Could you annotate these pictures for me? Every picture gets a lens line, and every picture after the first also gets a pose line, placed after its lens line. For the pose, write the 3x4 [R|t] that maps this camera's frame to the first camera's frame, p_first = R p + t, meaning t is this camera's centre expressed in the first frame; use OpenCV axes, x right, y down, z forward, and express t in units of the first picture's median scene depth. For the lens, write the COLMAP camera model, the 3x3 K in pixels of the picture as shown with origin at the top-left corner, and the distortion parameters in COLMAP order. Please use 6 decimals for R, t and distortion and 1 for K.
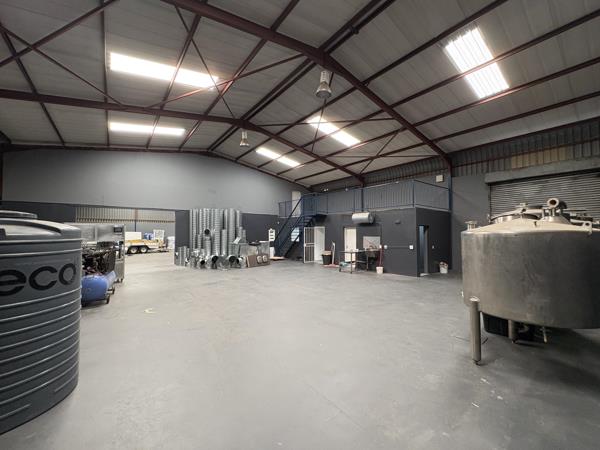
lens RADIAL K [[239.3, 0, 302.2], [0, 239.3, 222.7], [0, 0, 1]] dist [-0.001315, 0.000700]
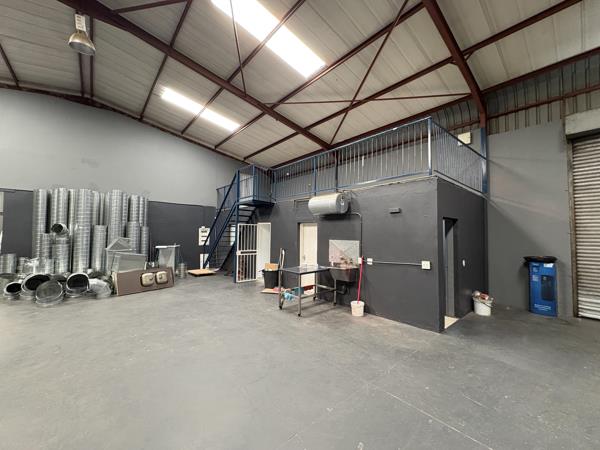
lens RADIAL K [[239.3, 0, 301.1], [0, 239.3, 223.6], [0, 0, 1]] dist [-0.001315, 0.000700]
pose [[0.998858, 0.011705, 0.046323, 0.152309], [-0.011626, 0.999930, -0.001974, 0.021319], [-0.046343, 0.001433, 0.998925, 0.426045]]
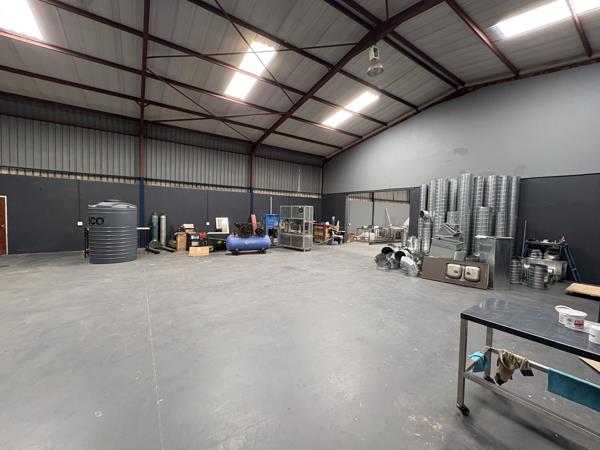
lens RADIAL K [[239.3, 0, 298.9], [0, 239.3, 222.1], [0, 0, 1]] dist [-0.001315, 0.000700]
pose [[-0.081964, 0.036766, -0.995957, 0.338161], [0.013664, 0.999267, 0.035764, 0.031251], [0.996542, -0.010678, -0.082407, 0.724975]]
